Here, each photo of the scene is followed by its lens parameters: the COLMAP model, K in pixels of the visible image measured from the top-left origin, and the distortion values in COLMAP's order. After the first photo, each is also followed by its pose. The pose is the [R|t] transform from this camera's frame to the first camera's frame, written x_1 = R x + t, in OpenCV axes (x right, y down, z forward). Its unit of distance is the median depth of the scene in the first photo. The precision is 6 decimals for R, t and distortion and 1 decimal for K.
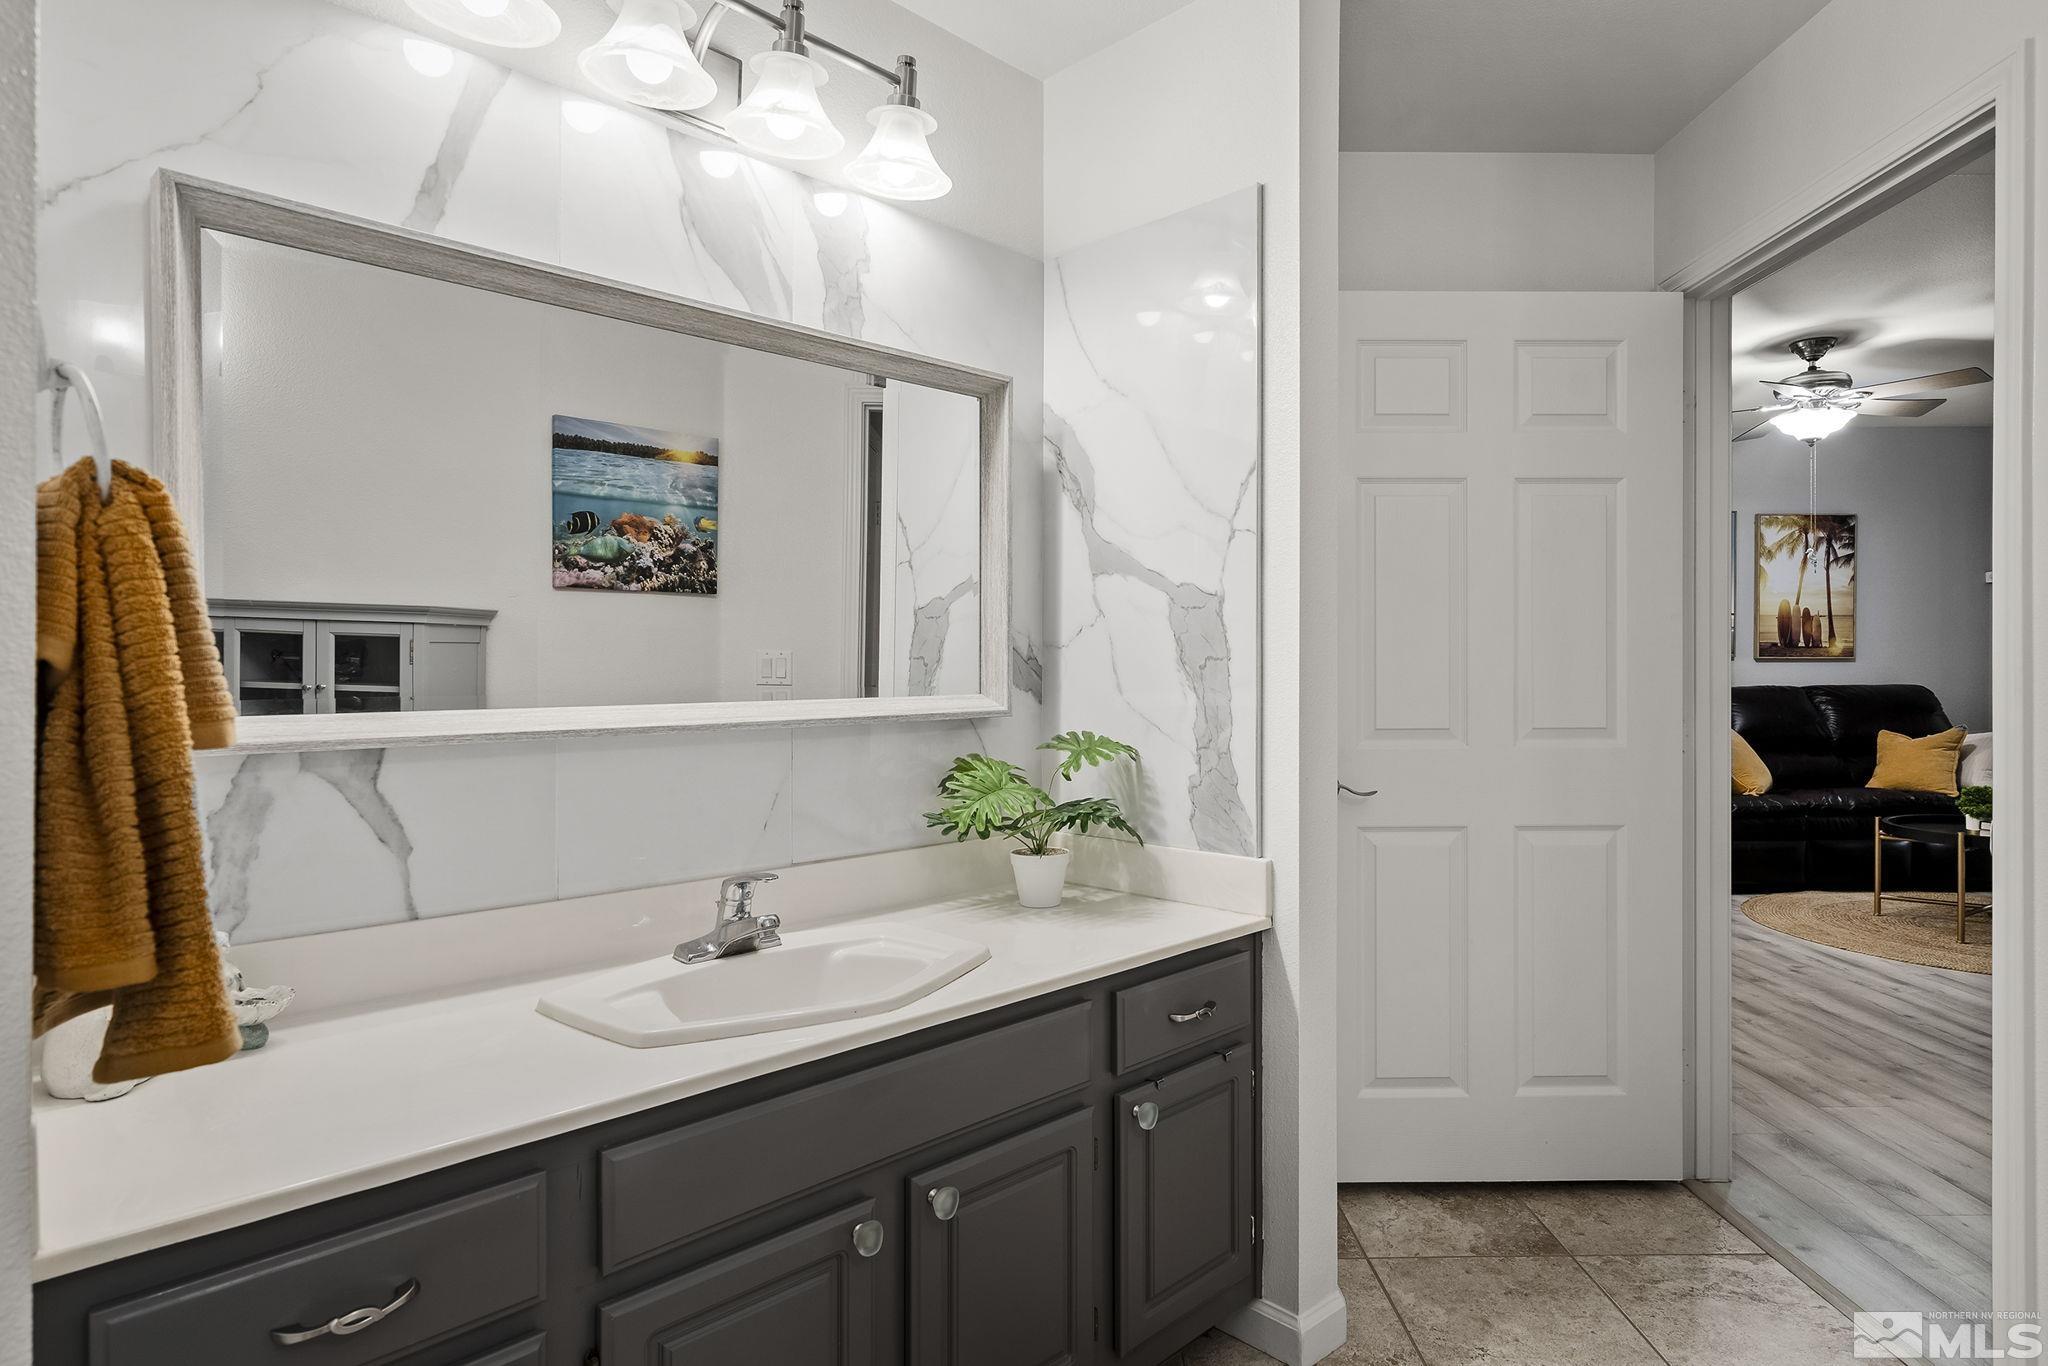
lens RADIAL K [[1103.6, 0, 1029.5], [0, 1103.6, 674.7], [0, 0, 1]] dist [0.000494, -0.000156]
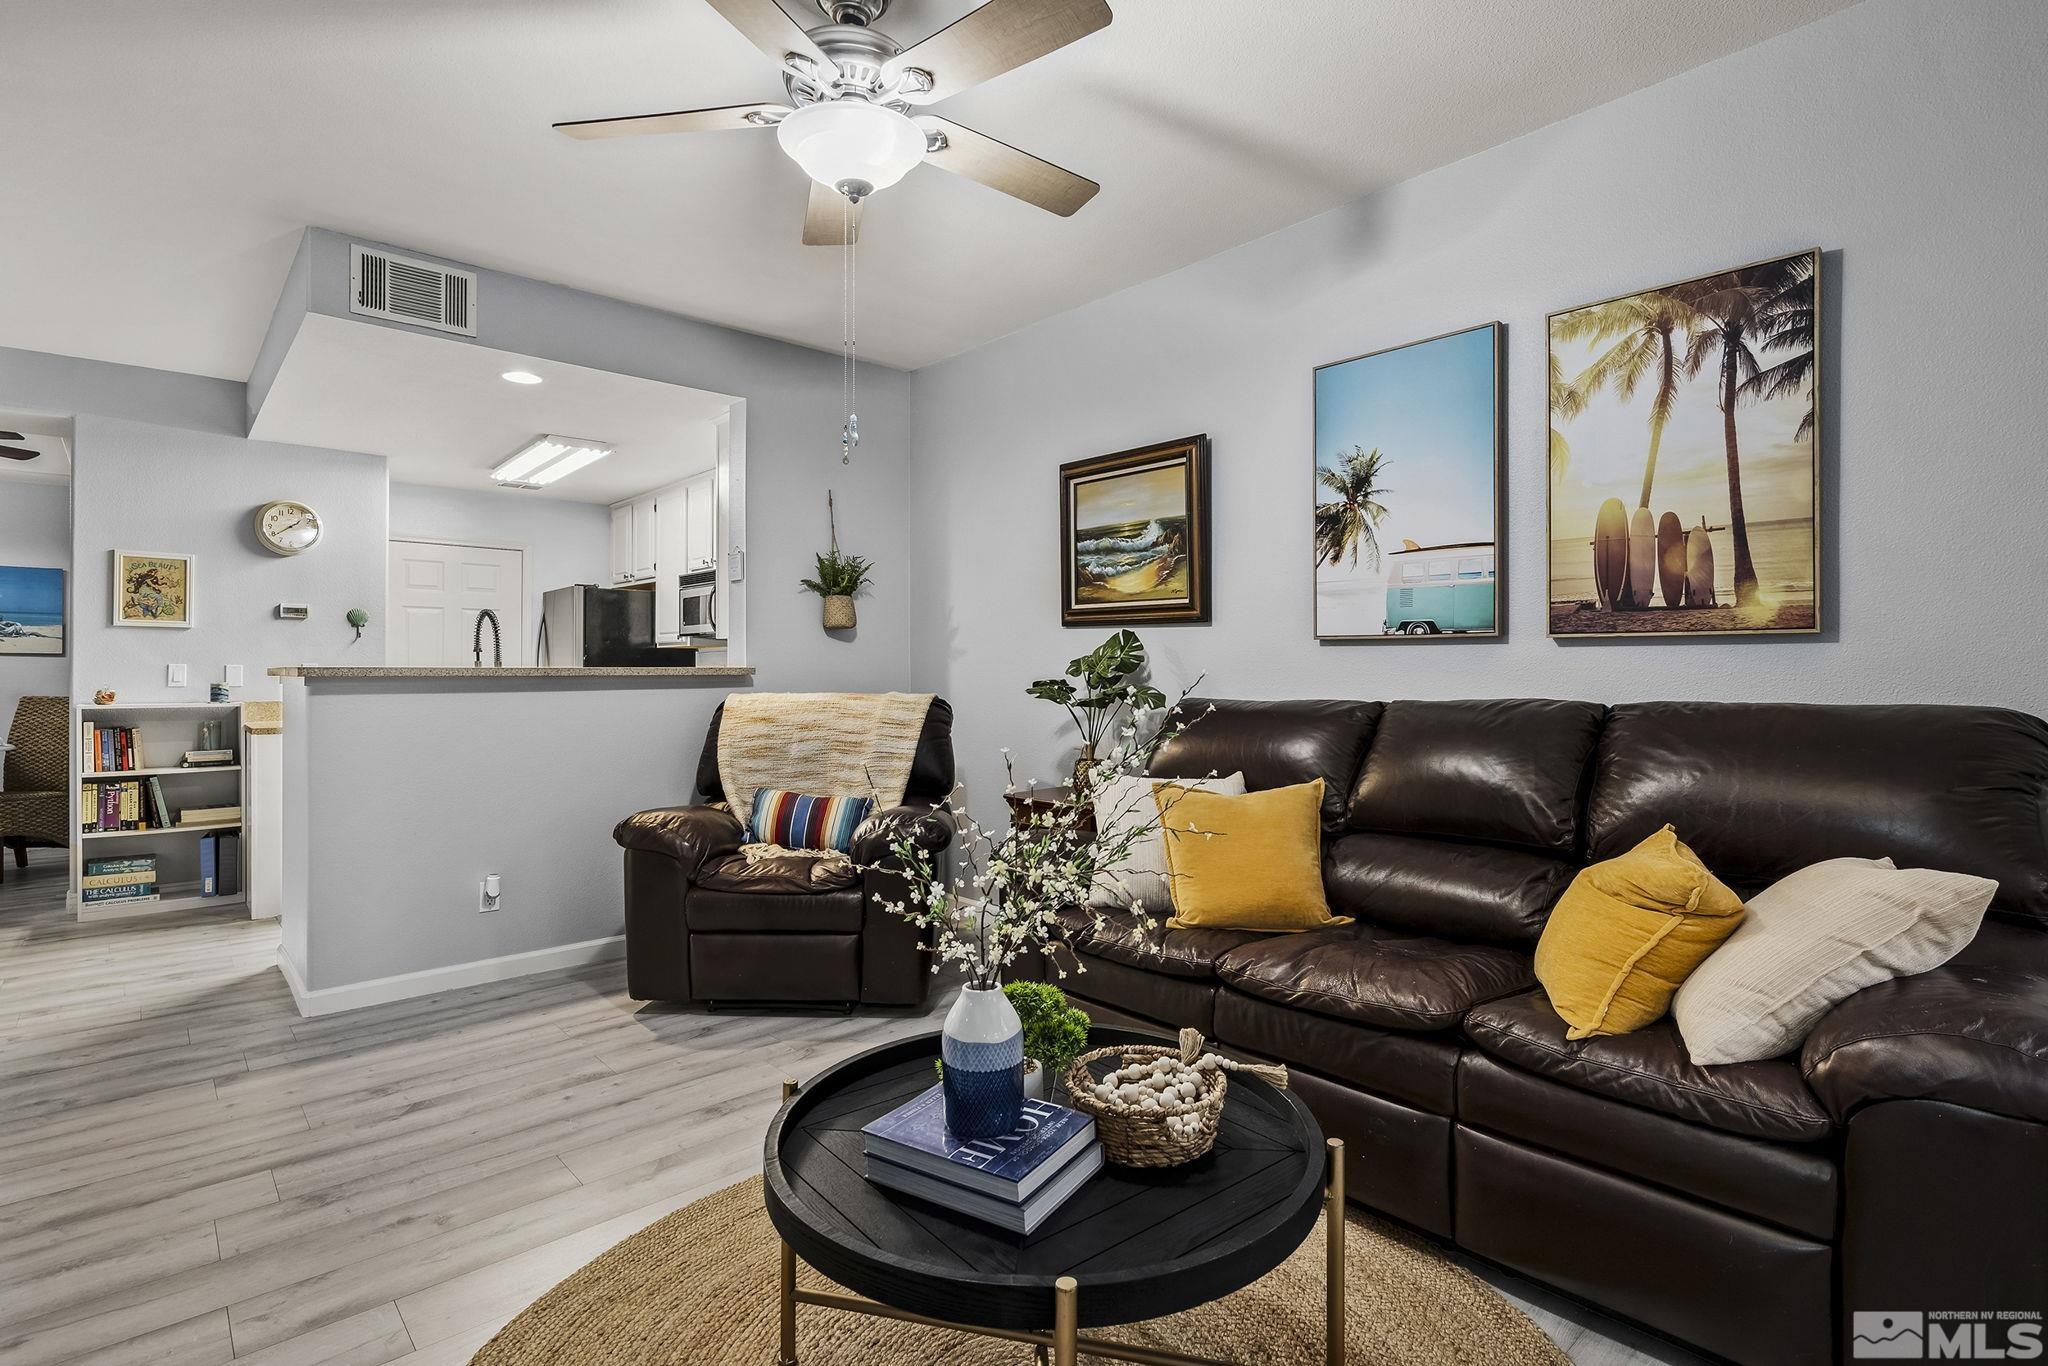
lens RADIAL K [[999.3, 0, 1030.0], [0, 999.3, 658.3], [0, 0, 1]] dist [0.002061, 0.000960]
pose [[0.679407, -0.004665, -0.733747, 0.815230], [-0.000017, 0.999980, -0.006374, -0.003976], [0.733762, 0.004343, 0.679393, 0.573103]]
